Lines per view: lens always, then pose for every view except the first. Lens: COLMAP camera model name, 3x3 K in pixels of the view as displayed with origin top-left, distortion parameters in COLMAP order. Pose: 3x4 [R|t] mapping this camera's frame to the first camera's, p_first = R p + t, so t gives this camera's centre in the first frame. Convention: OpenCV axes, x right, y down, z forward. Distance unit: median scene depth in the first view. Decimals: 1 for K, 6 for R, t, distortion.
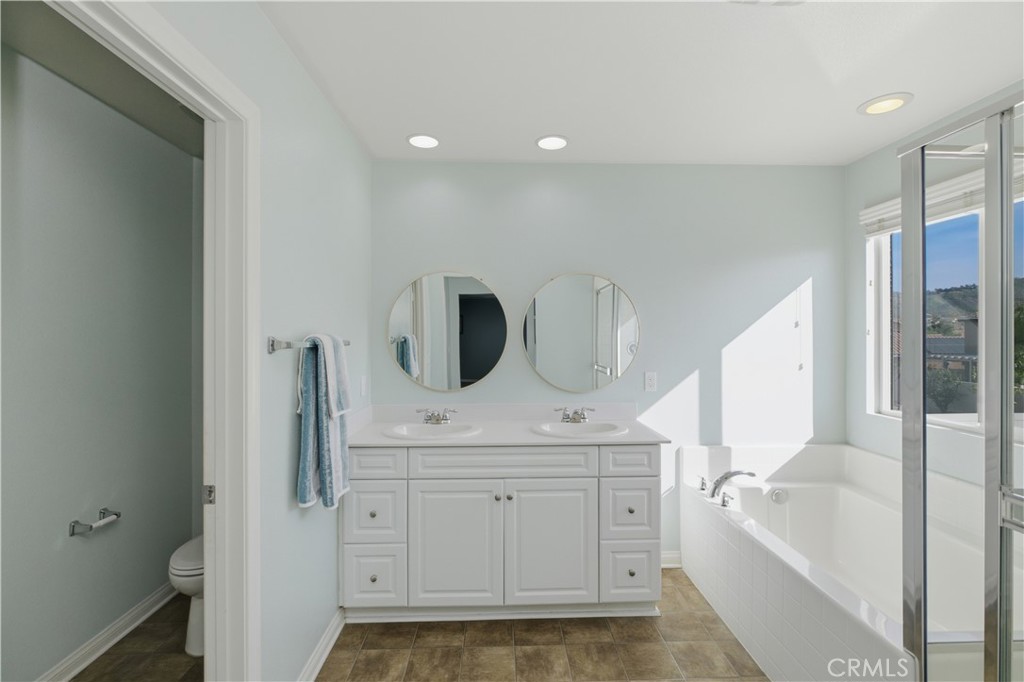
lens RADIAL K [[467.2, 0, 514.2], [0, 467.2, 338.7], [0, 0, 1]] dist [-0.003115, -0.000471]
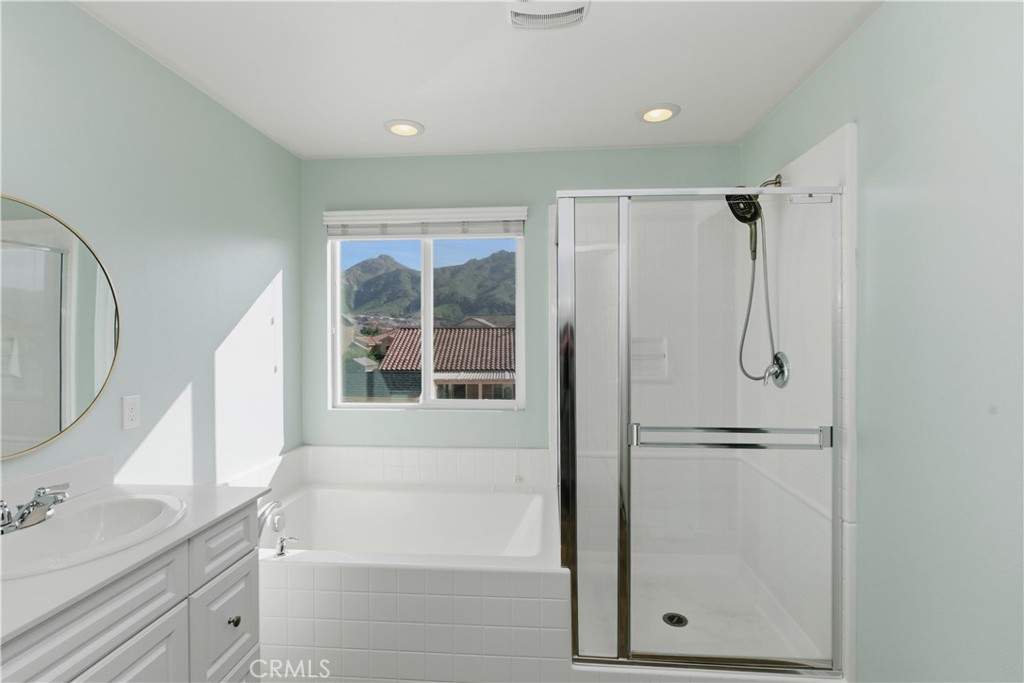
lens RADIAL K [[487.5, 0, 521.5], [0, 487.5, 336.3], [0, 0, 1]] dist [0.001292, -0.000225]
pose [[0.126724, 0.000343, 0.991938, -0.322530], [0.010644, 0.999942, -0.001706, 0.005610], [-0.991881, 0.010774, 0.126713, 0.551686]]
